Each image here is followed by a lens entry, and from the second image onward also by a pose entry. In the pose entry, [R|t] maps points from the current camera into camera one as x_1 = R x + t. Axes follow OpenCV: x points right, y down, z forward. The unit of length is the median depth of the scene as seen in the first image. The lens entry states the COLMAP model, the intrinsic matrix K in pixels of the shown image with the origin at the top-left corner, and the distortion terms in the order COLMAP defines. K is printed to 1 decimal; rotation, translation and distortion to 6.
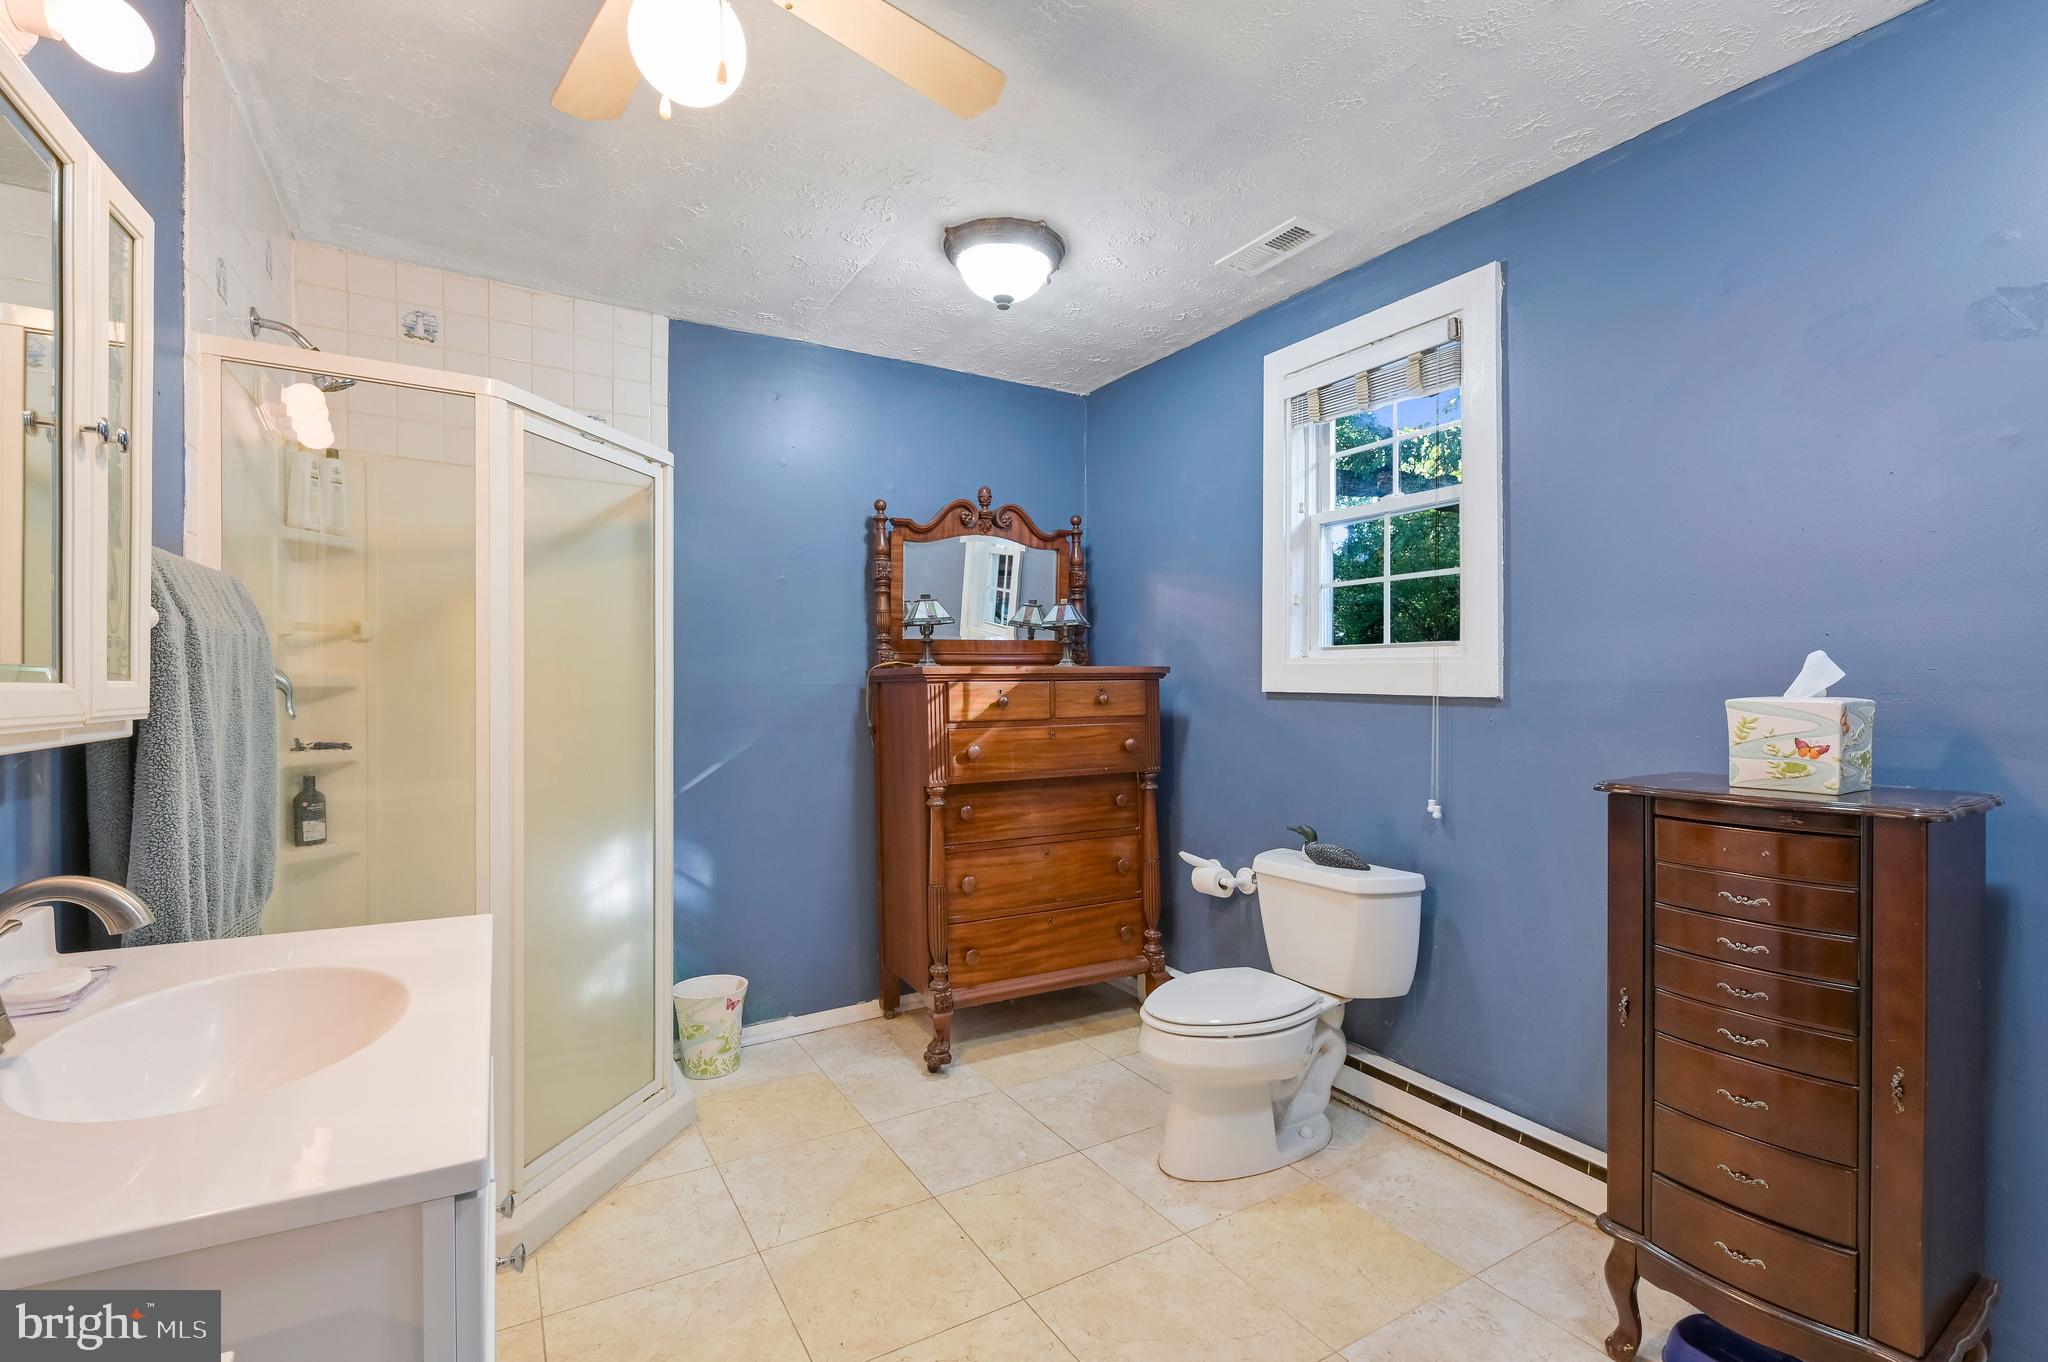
lens RADIAL K [[912.7, 0, 1027.2], [0, 912.7, 682.1], [0, 0, 1]] dist [-0.004403, -0.000480]
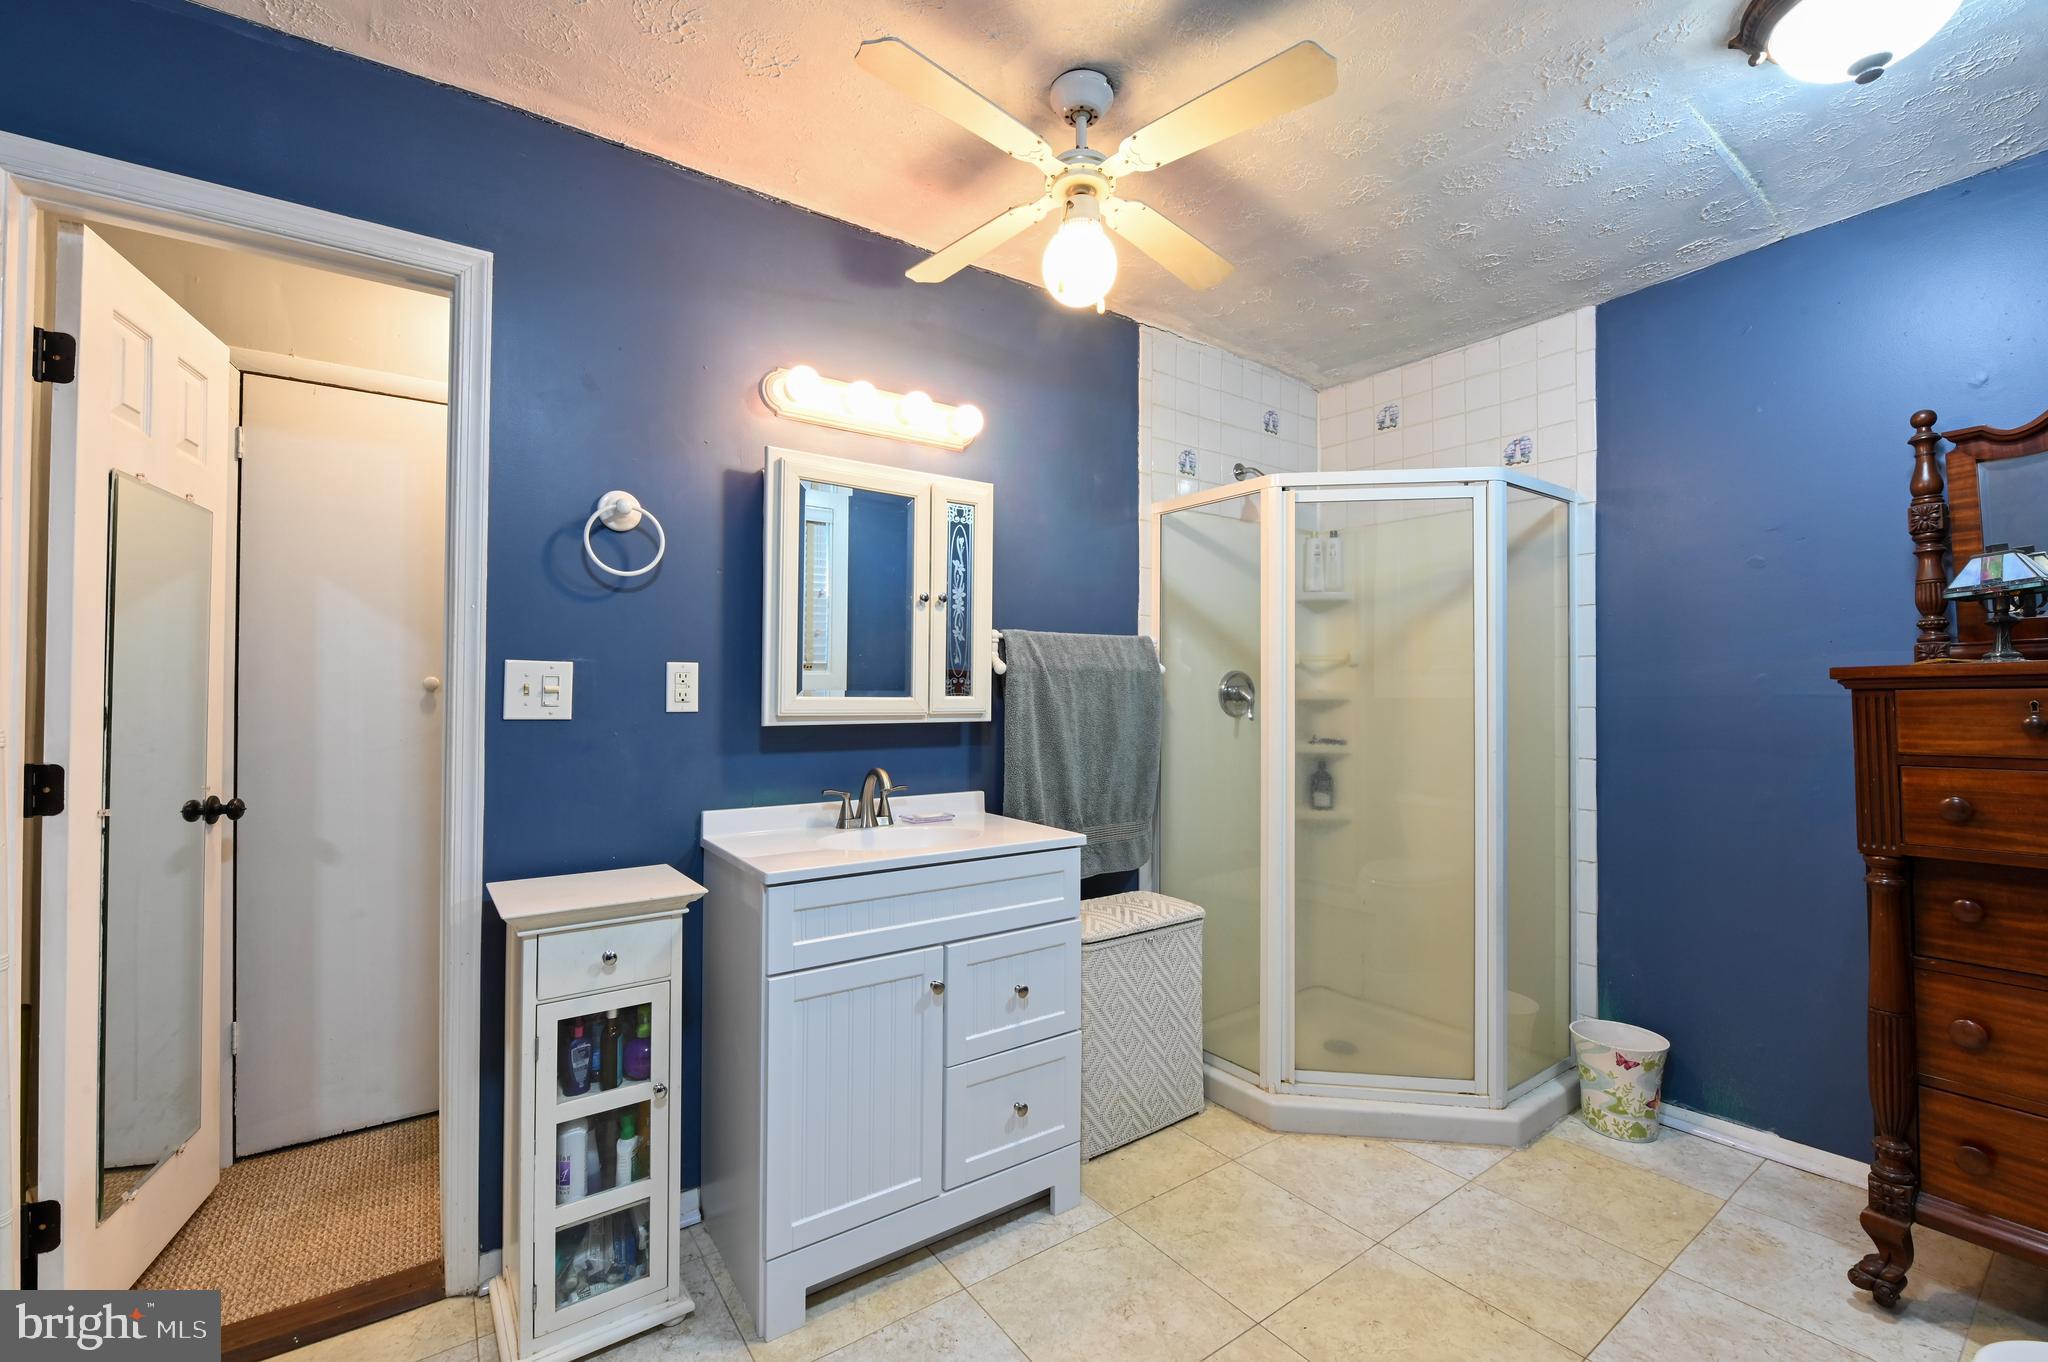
lens RADIAL K [[865.1, 0, 1026.6], [0, 865.1, 683.9], [0, 0, 1]] dist [-0.000099, -0.000076]
pose [[0.080880, -0.019135, -0.996540, 0.518635], [0.004751, 0.999812, -0.018812, 0.004283], [0.996713, -0.003213, 0.080955, 0.405854]]
